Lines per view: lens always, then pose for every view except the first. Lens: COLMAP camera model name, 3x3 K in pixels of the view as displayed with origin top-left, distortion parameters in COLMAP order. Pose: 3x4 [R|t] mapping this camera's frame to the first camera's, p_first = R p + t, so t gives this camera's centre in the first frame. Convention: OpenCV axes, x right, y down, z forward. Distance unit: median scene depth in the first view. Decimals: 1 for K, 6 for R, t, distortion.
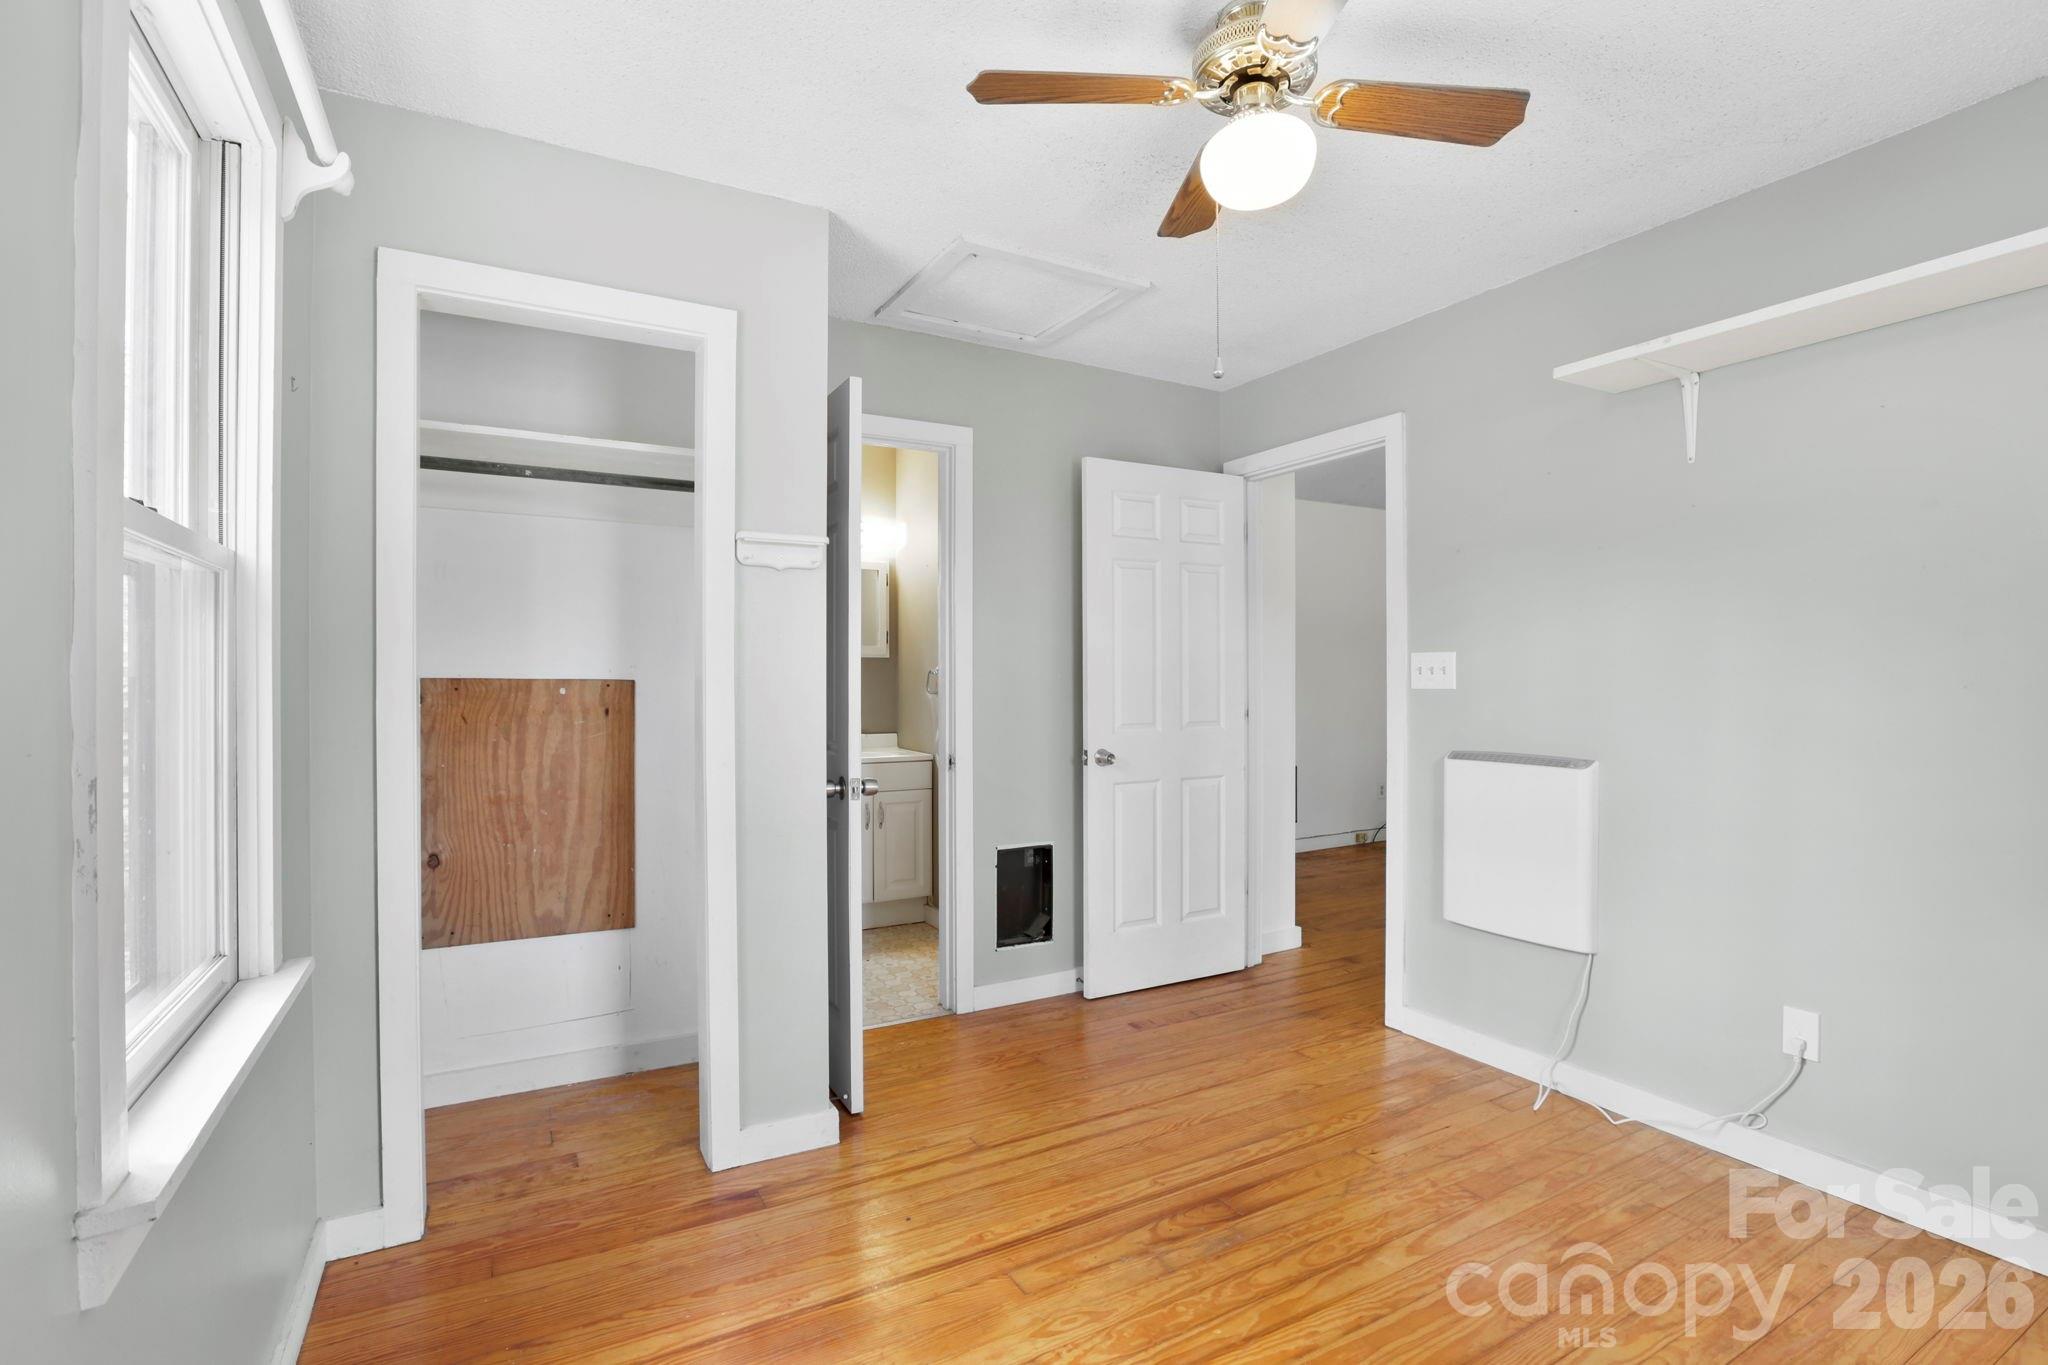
lens RADIAL K [[950.6, 0, 1017.8], [0, 950.6, 683.2], [0, 0, 1]] dist [-0.029866, 0.005295]
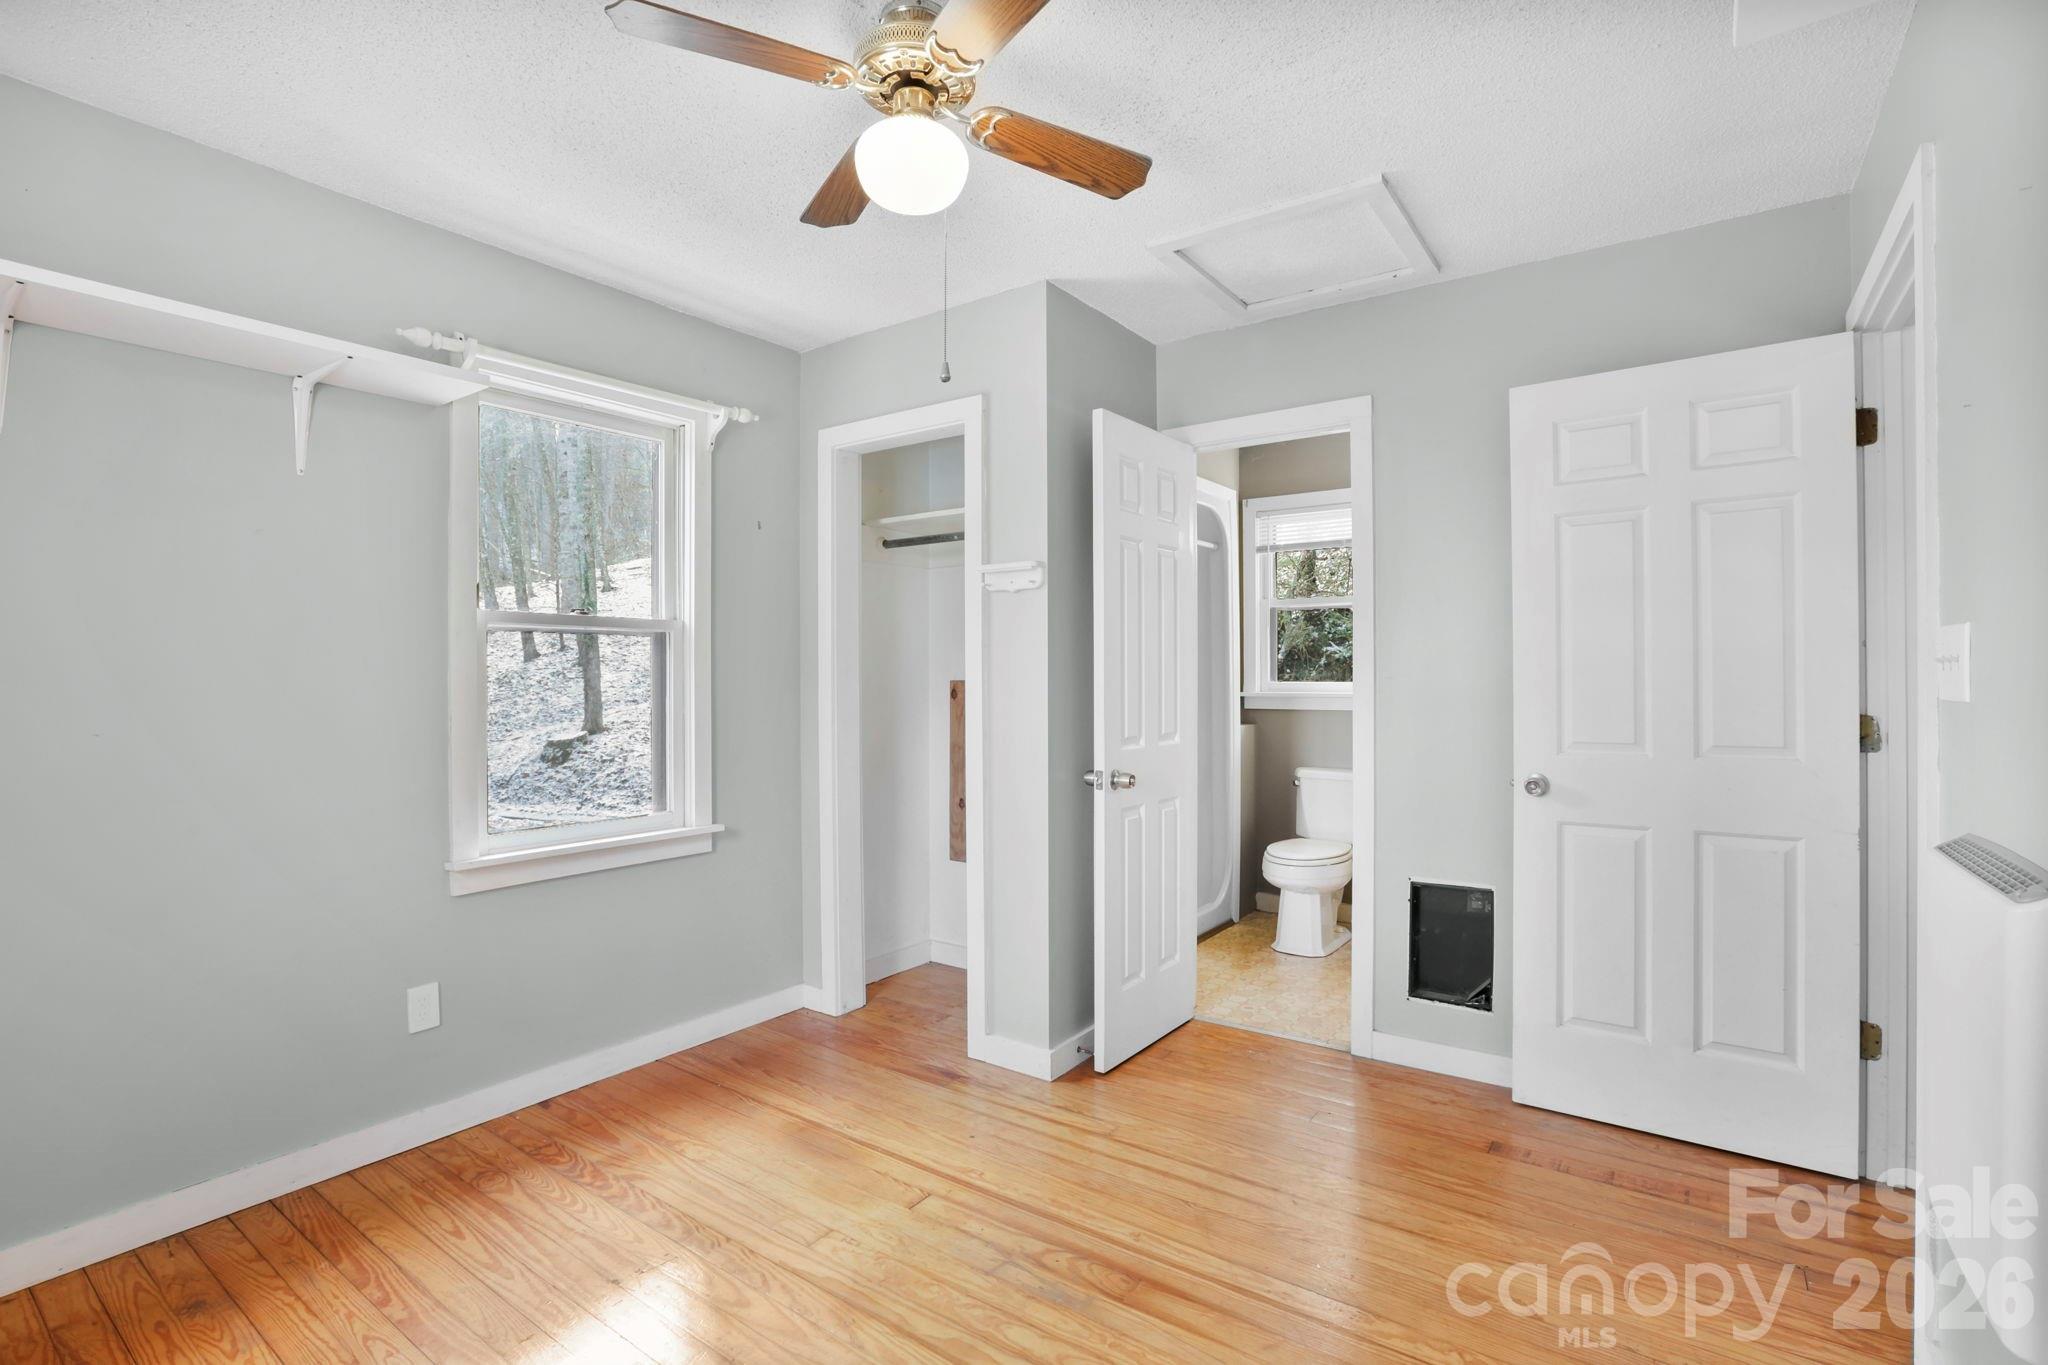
lens RADIAL K [[950.6, 0, 1027.4], [0, 950.6, 675.5], [0, 0, 1]] dist [-0.029866, 0.005295]
pose [[0.428328, -0.003081, -0.903618, 0.891343], [-0.000633, 0.999993, -0.003710, -0.006346], [0.903623, 0.002161, 0.428323, 0.497946]]
